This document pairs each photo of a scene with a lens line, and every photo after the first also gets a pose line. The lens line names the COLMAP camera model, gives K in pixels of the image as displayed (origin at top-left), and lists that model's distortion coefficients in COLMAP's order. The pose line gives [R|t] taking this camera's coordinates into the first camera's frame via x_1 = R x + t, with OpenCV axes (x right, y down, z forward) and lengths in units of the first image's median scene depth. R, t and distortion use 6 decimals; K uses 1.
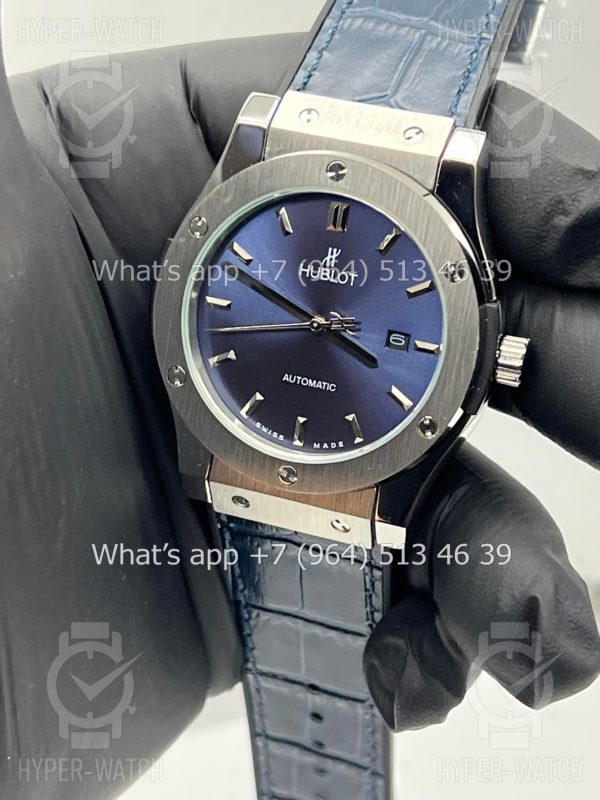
lens RADIAL K [[1798.4, 0, 300.0], [0, 1798.4, 400.0], [0, 0, 1]] dist [0.169457, 0.095338]
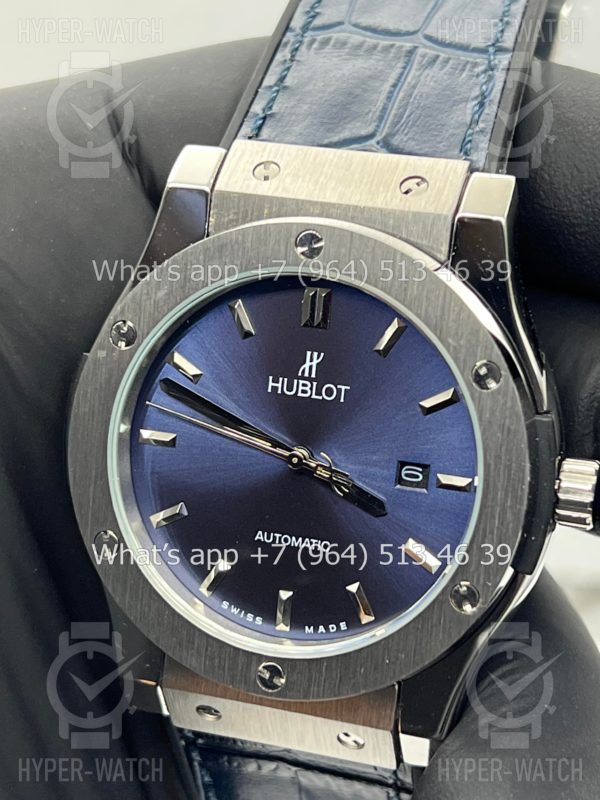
lens RADIAL K [[1841.1, 0, 300.0], [0, 1841.1, 400.0], [0, 0, 1]] dist [0.273486, -0.898333]
pose [[0.997665, -0.068197, 0.003588, 0.009389], [0.068291, 0.996557, -0.047014, -0.031169], [-0.000369, 0.047149, 0.998888, 0.271454]]
